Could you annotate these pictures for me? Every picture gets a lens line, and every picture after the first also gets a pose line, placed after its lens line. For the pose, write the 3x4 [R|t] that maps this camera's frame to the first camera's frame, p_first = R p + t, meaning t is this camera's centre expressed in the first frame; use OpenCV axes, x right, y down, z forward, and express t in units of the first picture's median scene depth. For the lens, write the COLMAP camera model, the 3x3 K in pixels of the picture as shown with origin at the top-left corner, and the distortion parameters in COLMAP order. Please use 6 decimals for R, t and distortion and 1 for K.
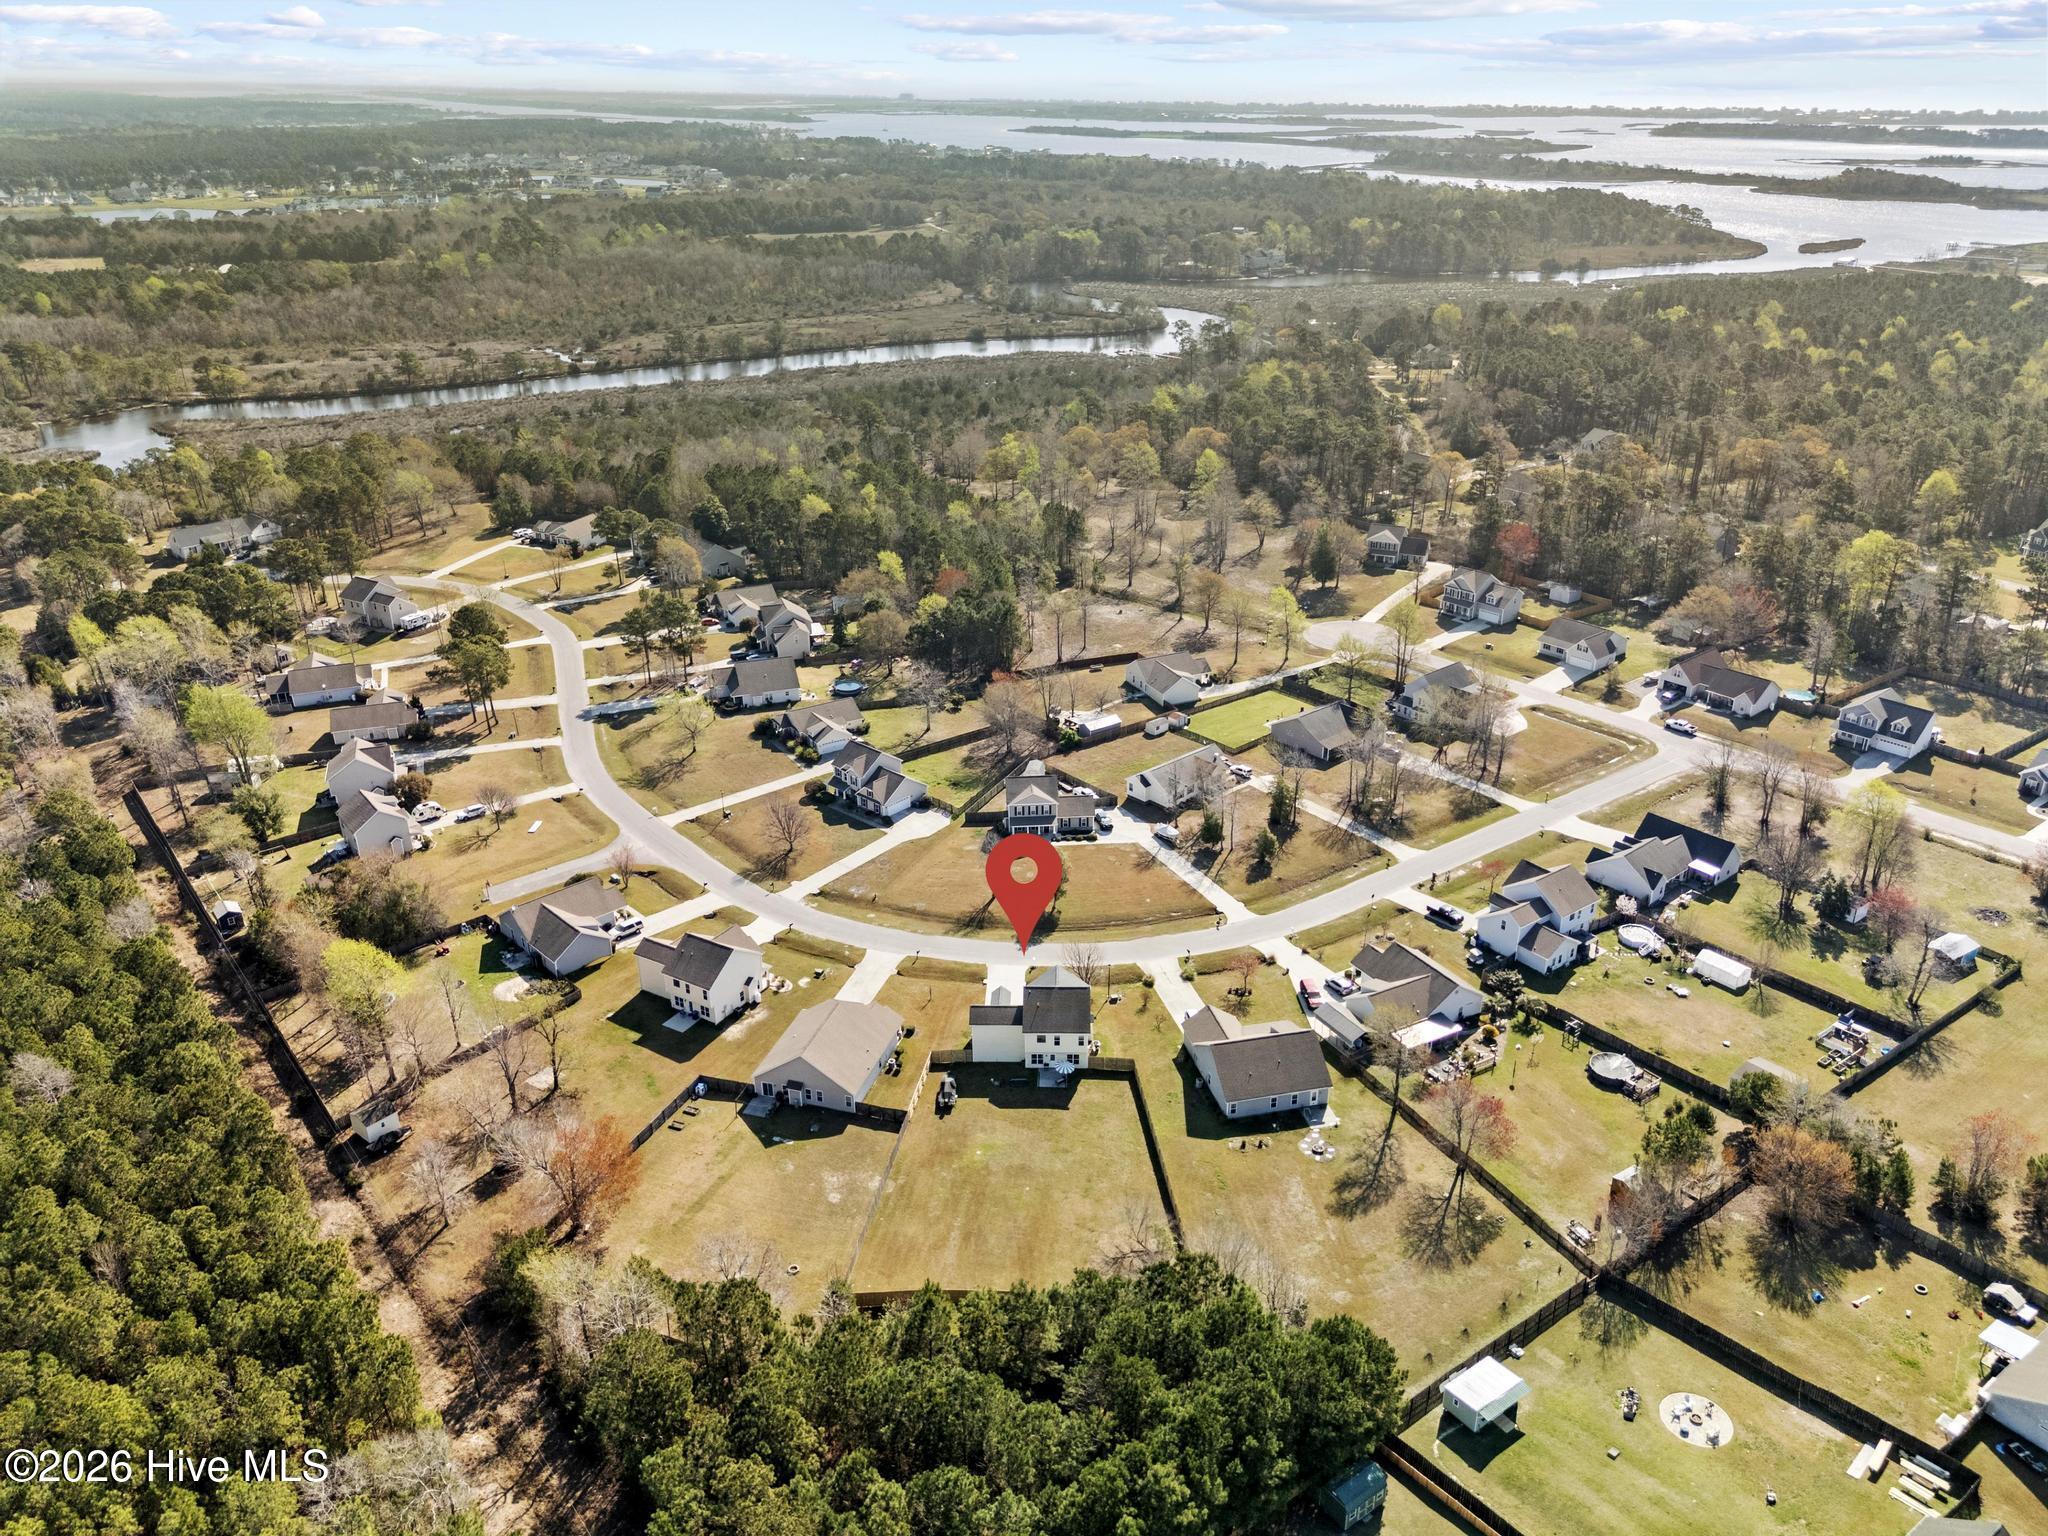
lens RADIAL K [[1513.3, 0, 1024.0], [0, 1513.3, 768.0], [0, 0, 1]] dist [0.079578, -0.074474]
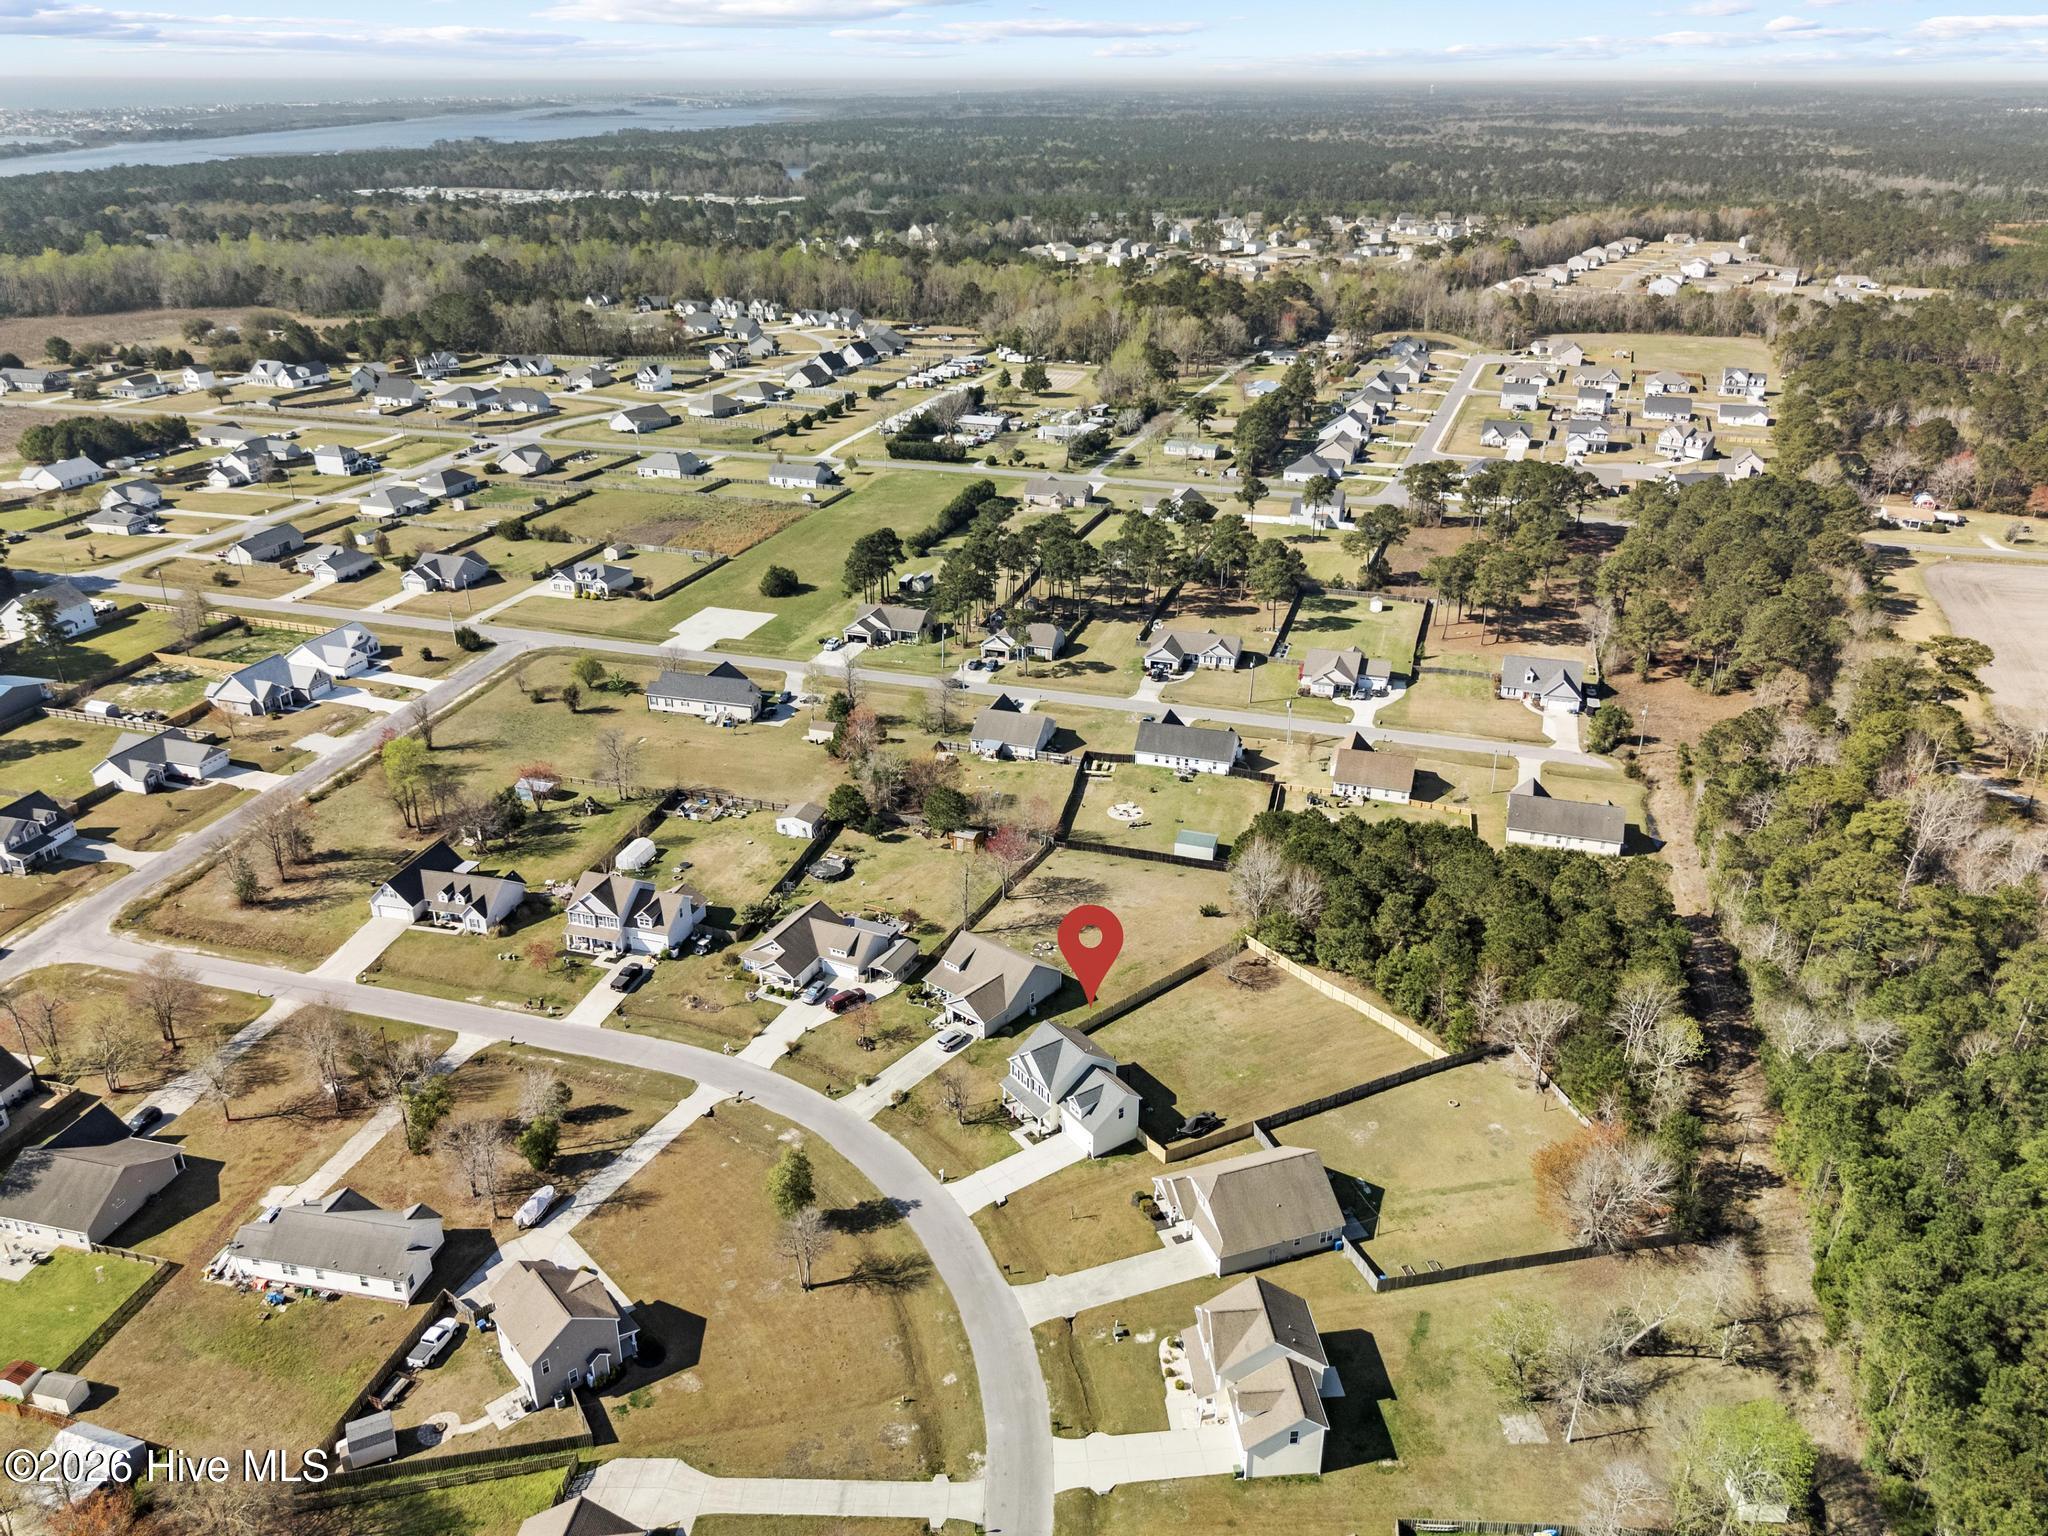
lens RADIAL K [[1513.3, 0, 1024.0], [0, 1513.3, 768.0], [0, 0, 1]] dist [0.079578, -0.074474]
pose [[-0.594062, -0.326695, 0.735092, -0.605894], [0.339976, 0.726226, 0.597505, -0.556135], [-0.729045, 0.604869, -0.320355, 1.206951]]
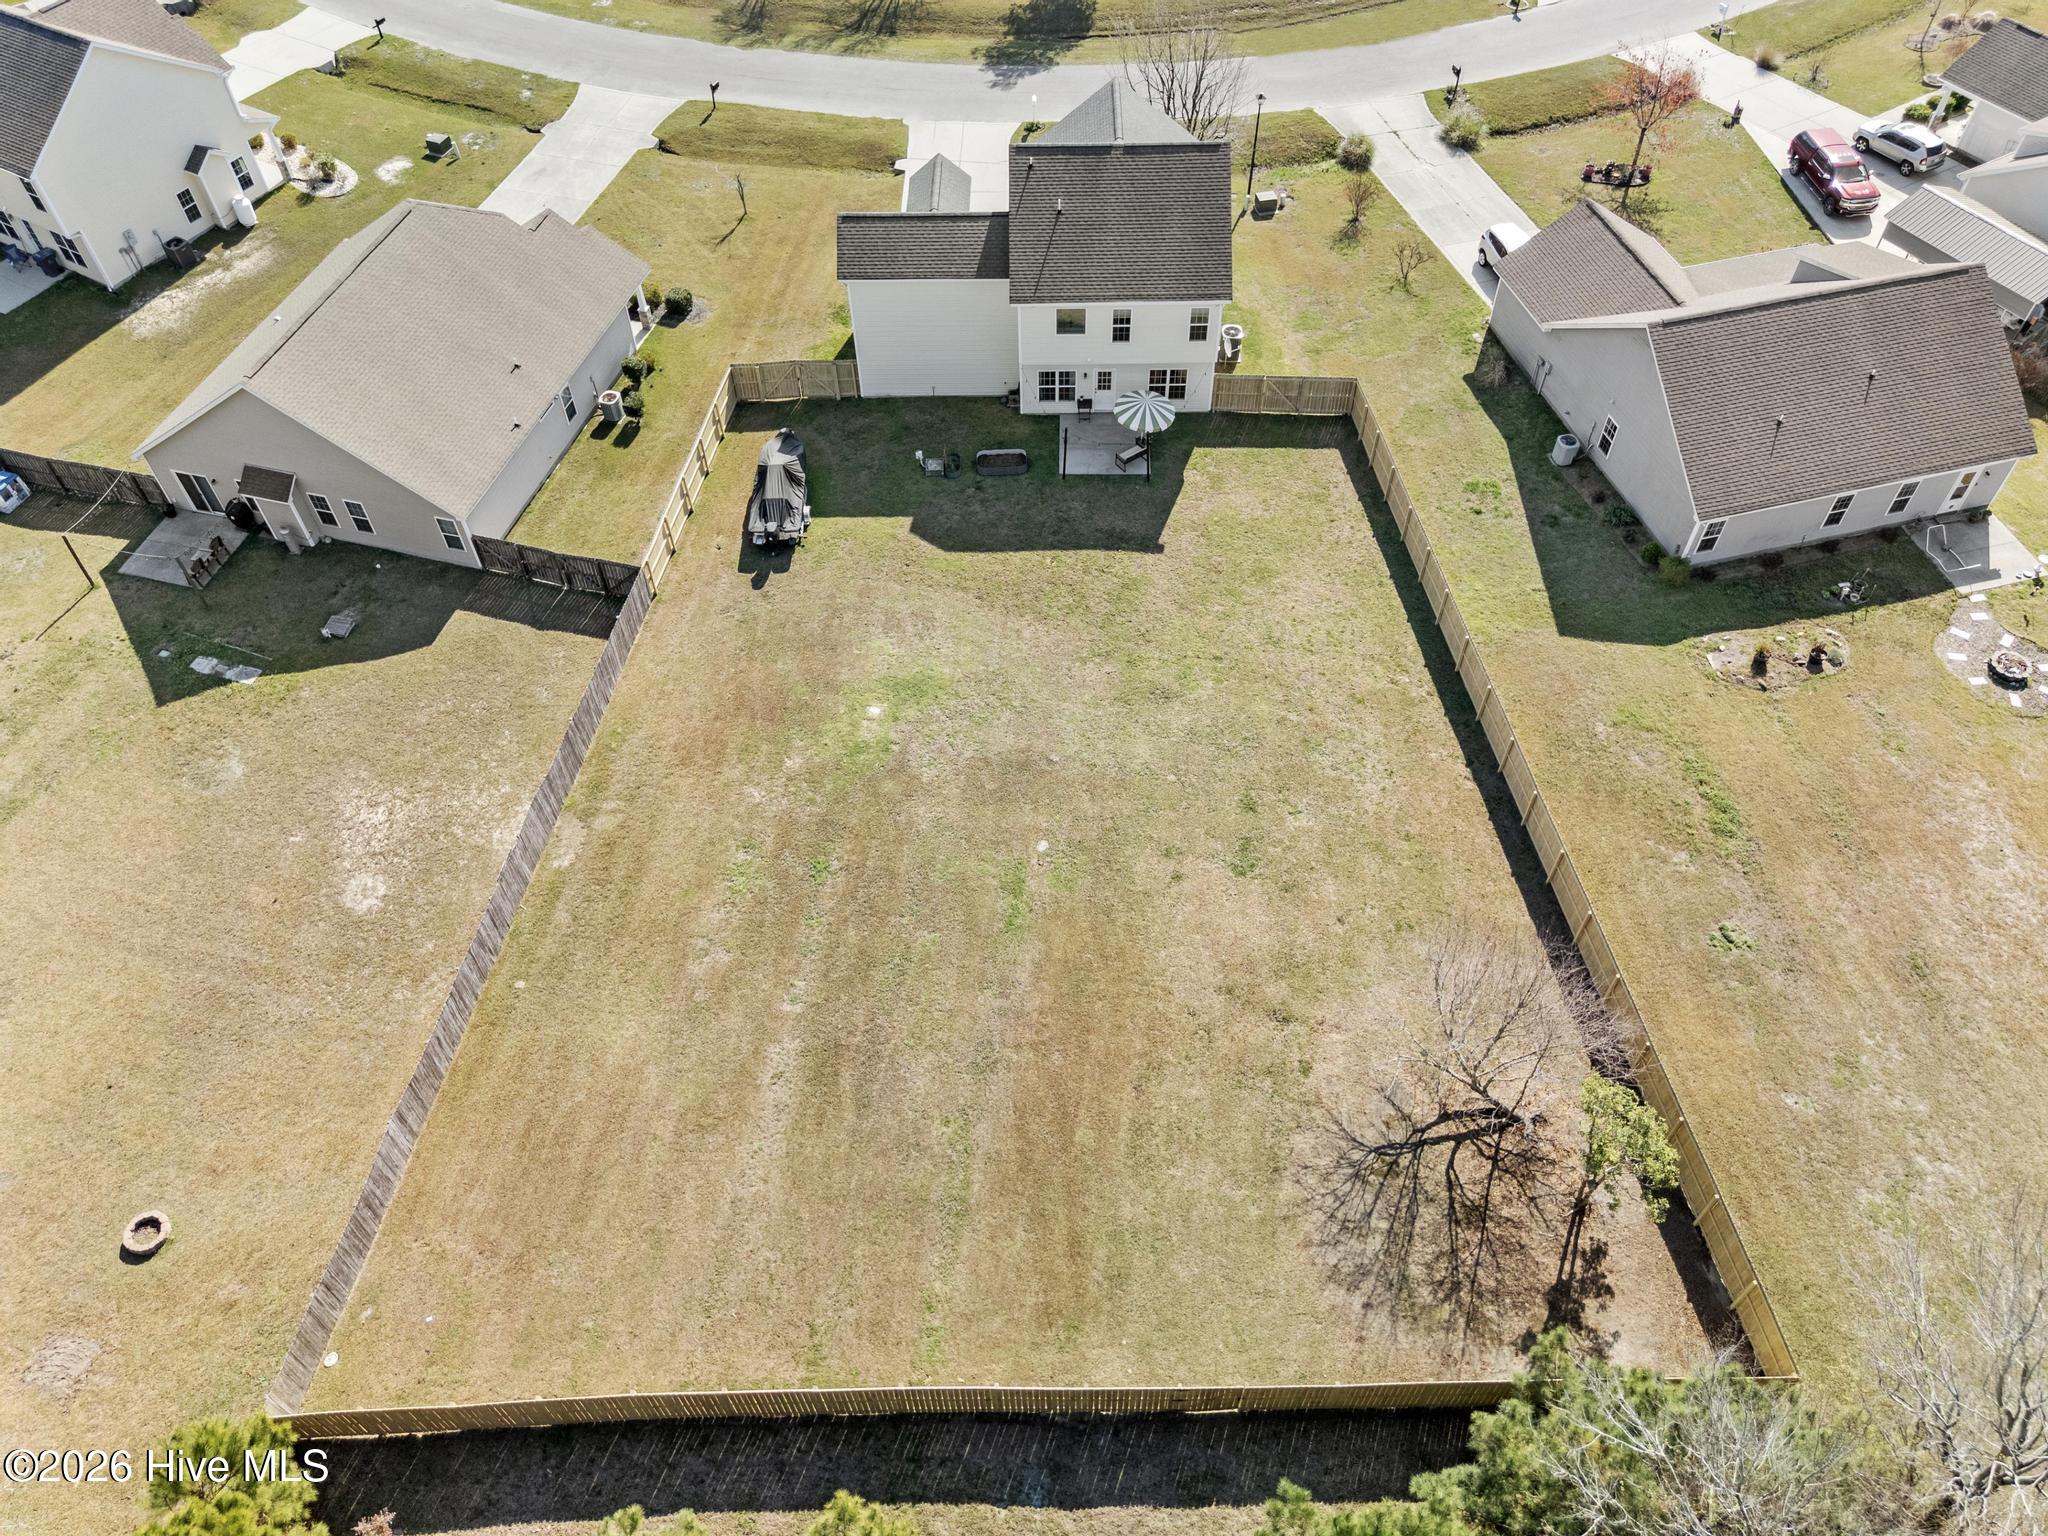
lens RADIAL K [[1513.3, 0, 1024.0], [0, 1513.3, 768.0], [0, 0, 1]] dist [0.079578, -0.074474]
pose [[0.999704, -0.020560, 0.013037, -0.004172], [0.012888, 0.901260, 0.433088, 0.122440], [-0.020654, -0.432791, 0.901258, 0.660989]]
